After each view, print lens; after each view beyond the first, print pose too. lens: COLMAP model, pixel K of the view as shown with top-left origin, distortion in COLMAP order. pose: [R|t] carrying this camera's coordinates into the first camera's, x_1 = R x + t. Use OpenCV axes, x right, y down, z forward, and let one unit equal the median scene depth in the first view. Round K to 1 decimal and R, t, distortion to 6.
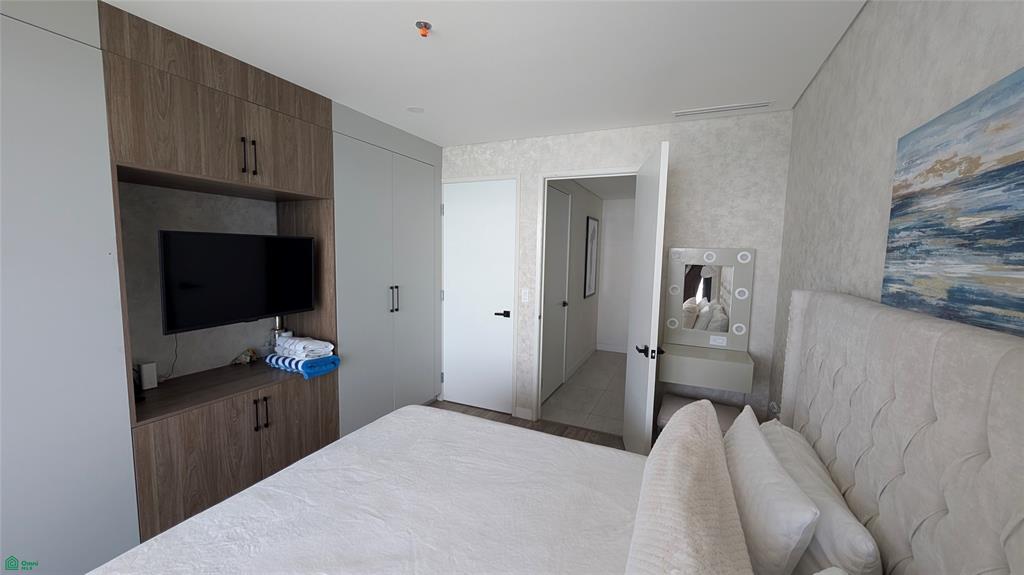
lens RADIAL K [[387.6, 0, 503.4], [0, 387.6, 296.4], [0, 0, 1]] dist [0.004408, 0.000139]
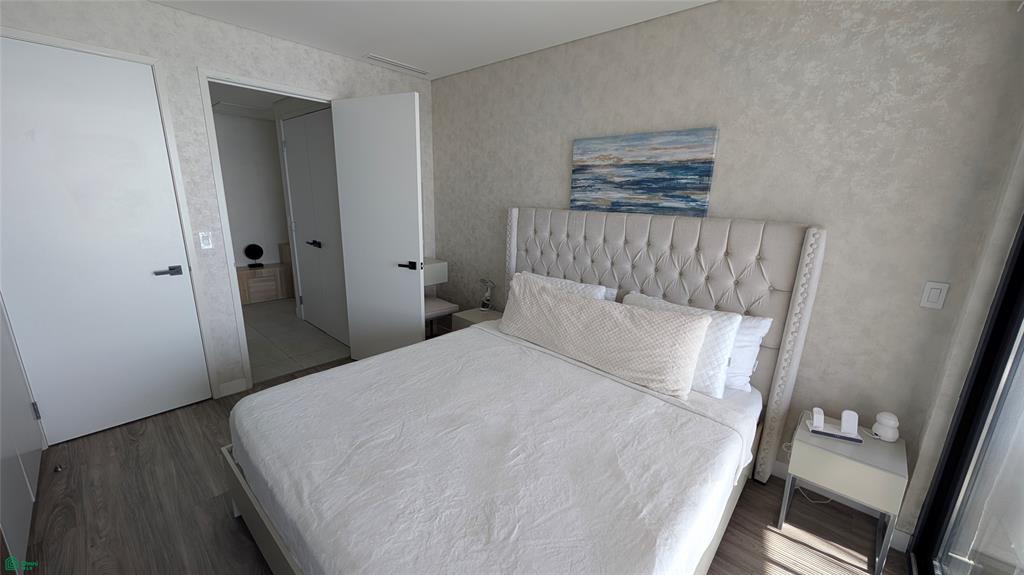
lens RADIAL K [[387.6, 0, 517.5], [0, 387.6, 301.2], [0, 0, 1]] dist [0.004408, 0.000139]
pose [[0.286990, -0.268022, 0.919674, -1.770255], [0.088750, 0.963371, 0.253062, -0.091589], [-0.953814, 0.008995, 0.300265, 0.709137]]
